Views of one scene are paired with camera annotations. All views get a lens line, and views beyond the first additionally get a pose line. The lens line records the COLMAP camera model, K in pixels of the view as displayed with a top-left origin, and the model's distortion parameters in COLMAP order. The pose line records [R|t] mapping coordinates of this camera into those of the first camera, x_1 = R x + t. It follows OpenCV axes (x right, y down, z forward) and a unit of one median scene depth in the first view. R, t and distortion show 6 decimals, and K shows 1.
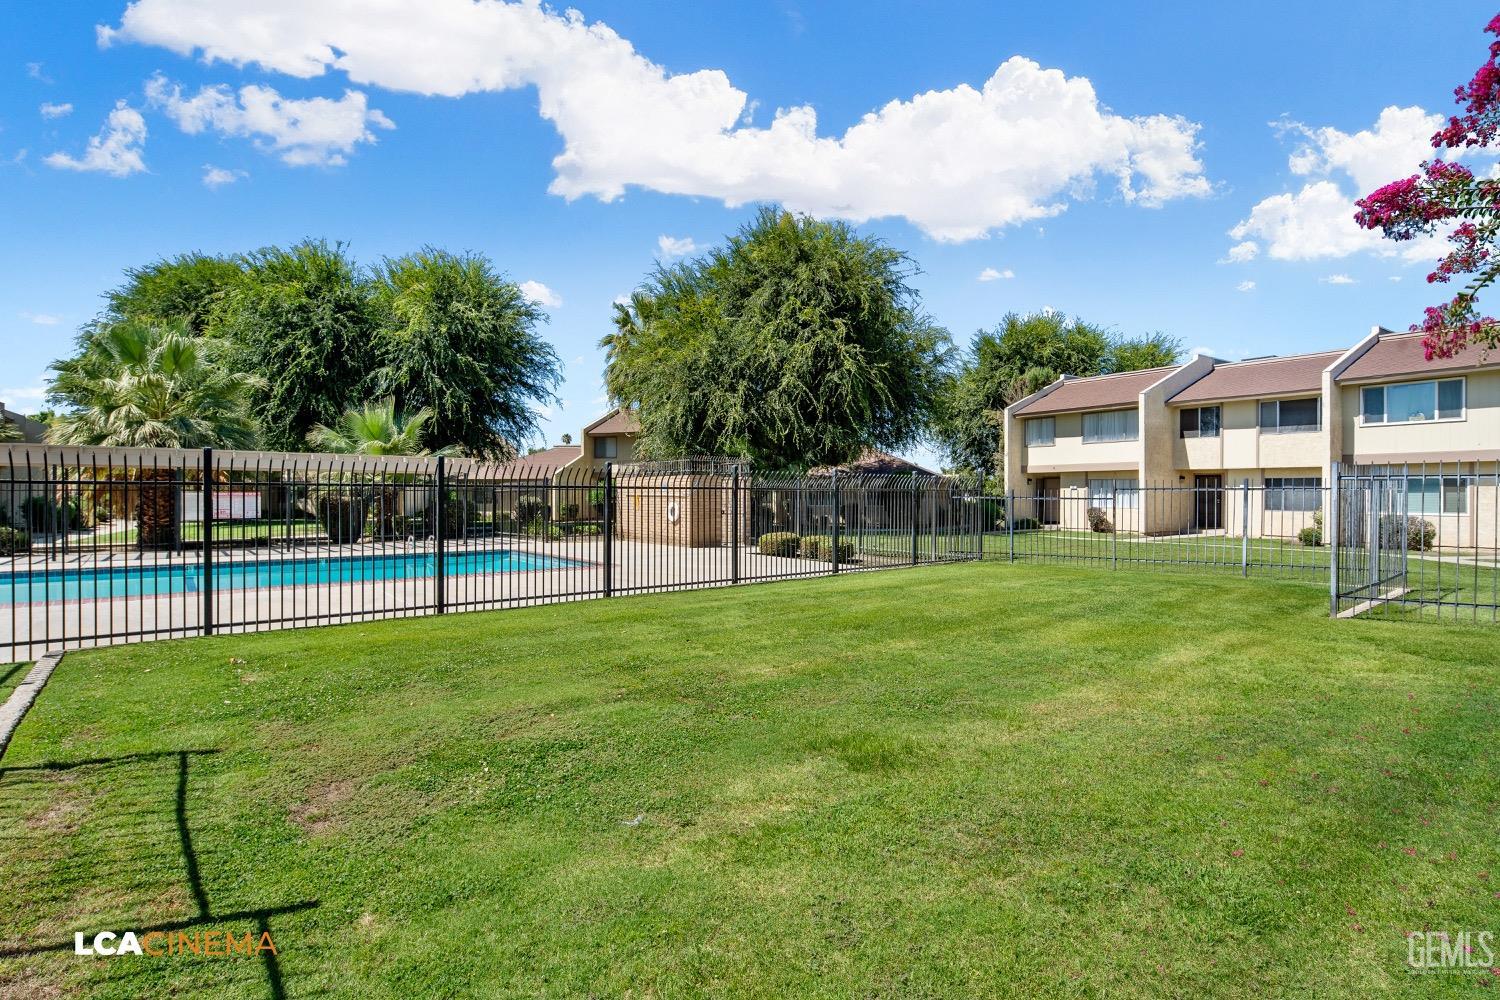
lens RADIAL K [[739.3, 0, 755.7], [0, 739.3, 502.0], [0, 0, 1]] dist [0.000953, -0.000399]
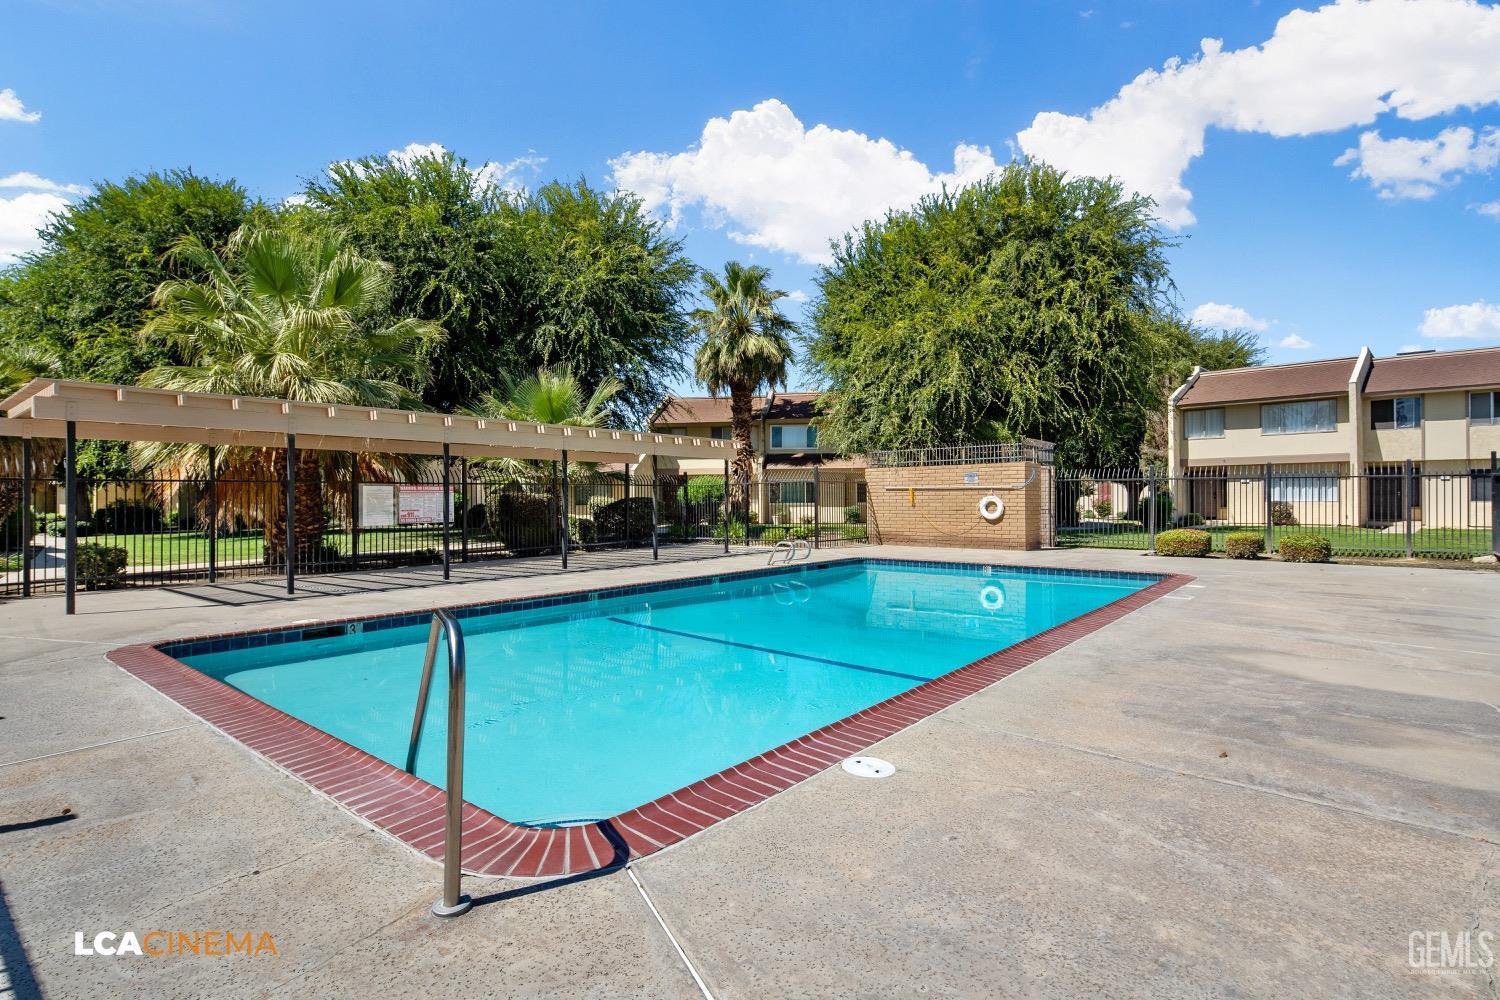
lens RADIAL K [[739.3, 0, 755.7], [0, 739.3, 502.0], [0, 0, 1]] dist [0.000953, -0.000399]
pose [[0.976994, -0.008021, 0.213117, -0.458110], [0.008925, 0.999955, -0.003279, 0.007038], [-0.213081, 0.005106, 0.977021, 0.205339]]
